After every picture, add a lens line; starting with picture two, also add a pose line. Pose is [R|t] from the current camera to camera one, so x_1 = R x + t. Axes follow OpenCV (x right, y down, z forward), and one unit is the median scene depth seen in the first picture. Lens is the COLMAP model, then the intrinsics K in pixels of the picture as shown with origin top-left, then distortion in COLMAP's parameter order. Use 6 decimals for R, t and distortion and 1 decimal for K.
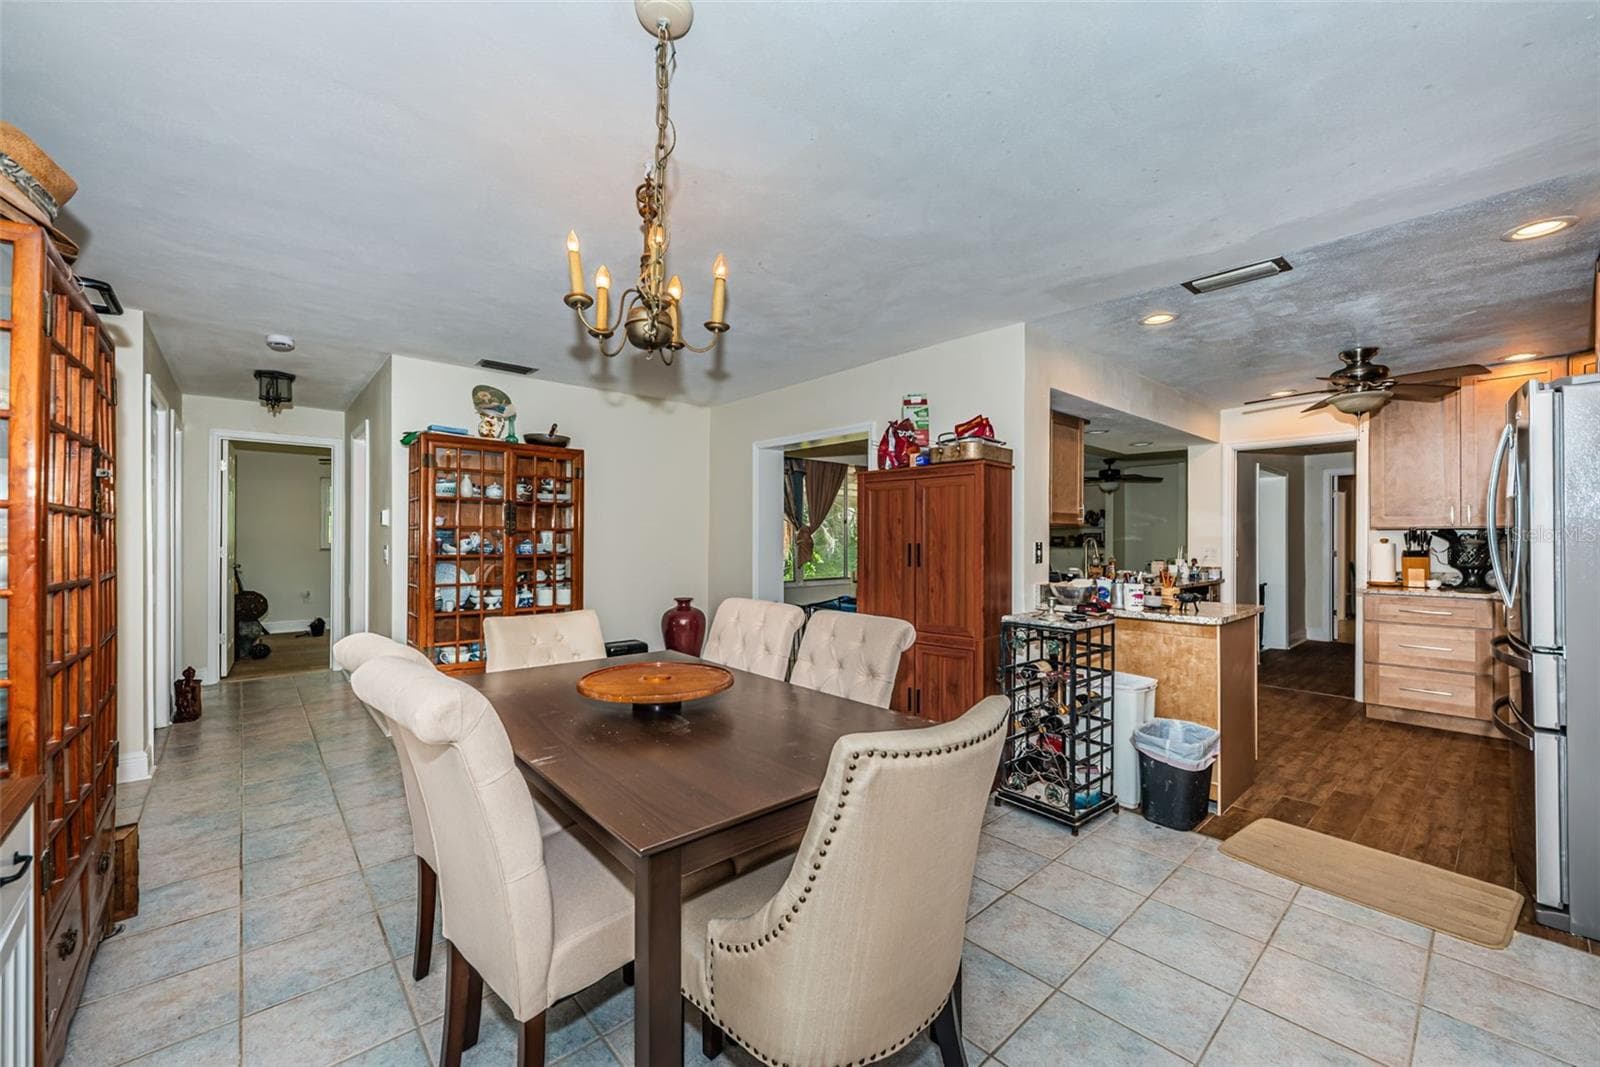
lens RADIAL K [[627.6, 0, 800.8], [0, 627.6, 530.3], [0, 0, 1]] dist [-0.001919, -0.000234]
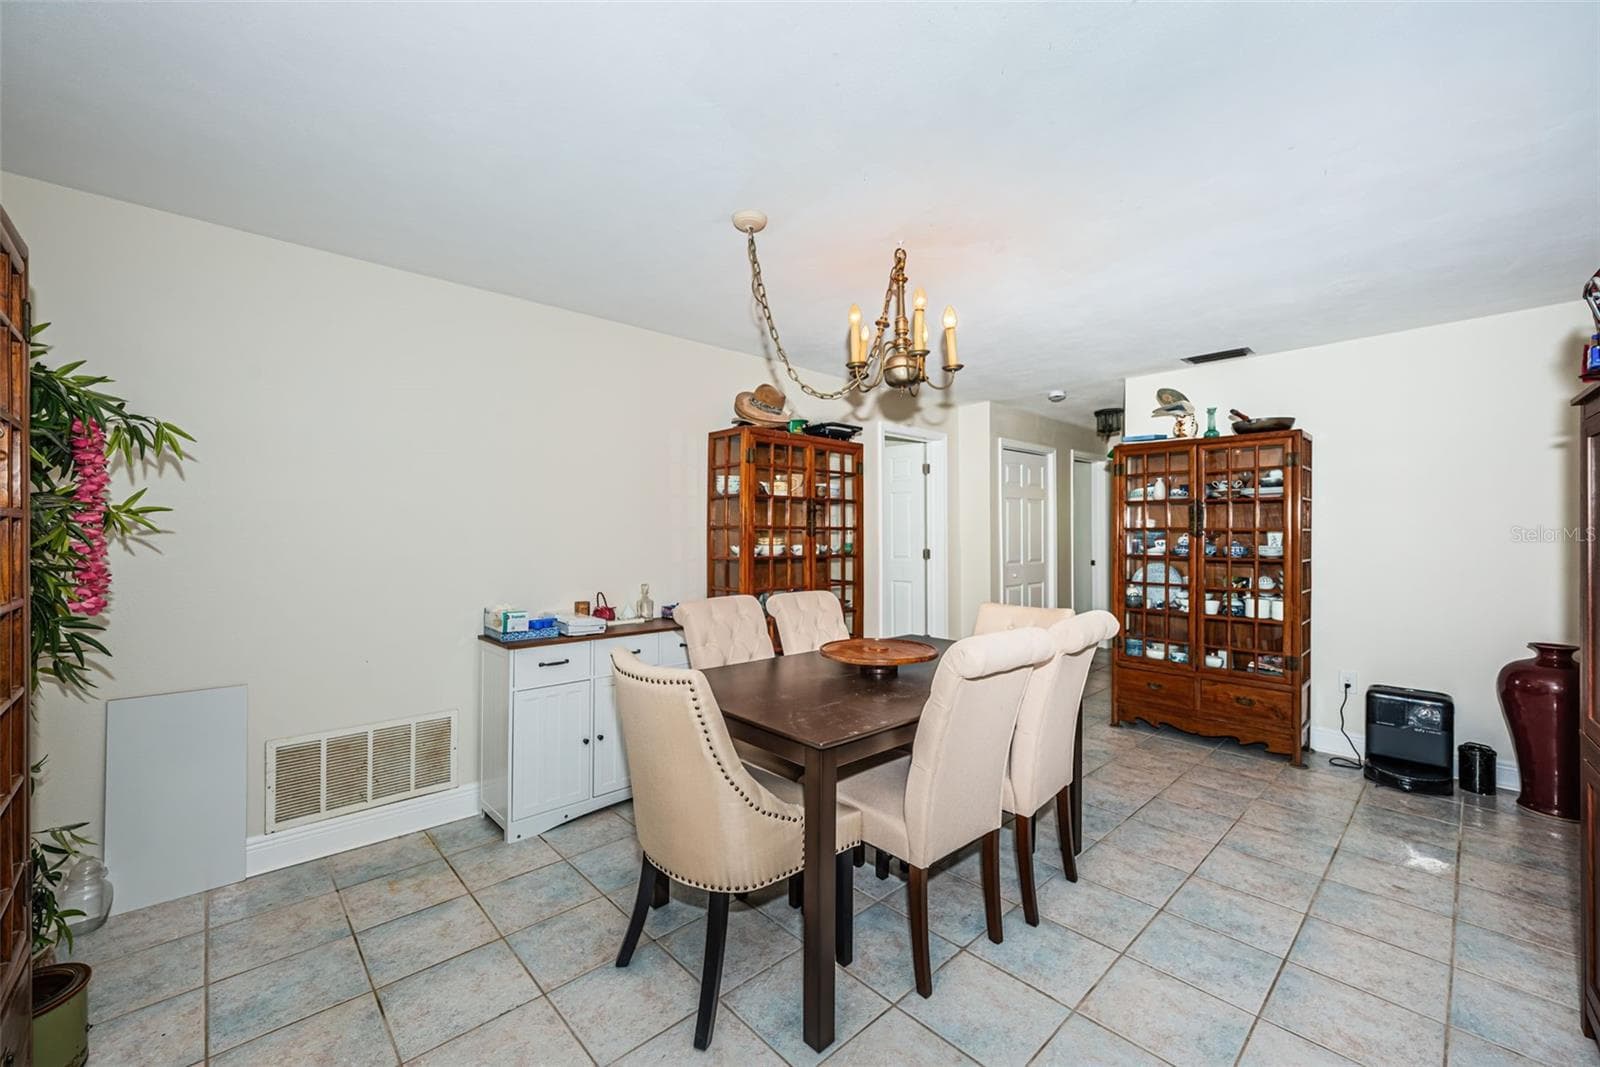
lens RADIAL K [[627.6, 0, 796.1], [0, 627.6, 534.9], [0, 0, 1]] dist [-0.001919, -0.000234]
pose [[0.018780, -0.006947, -0.999799, 0.425956], [0.002486, 0.999973, -0.006902, 0.010017], [0.999821, -0.002356, 0.018797, 0.334745]]
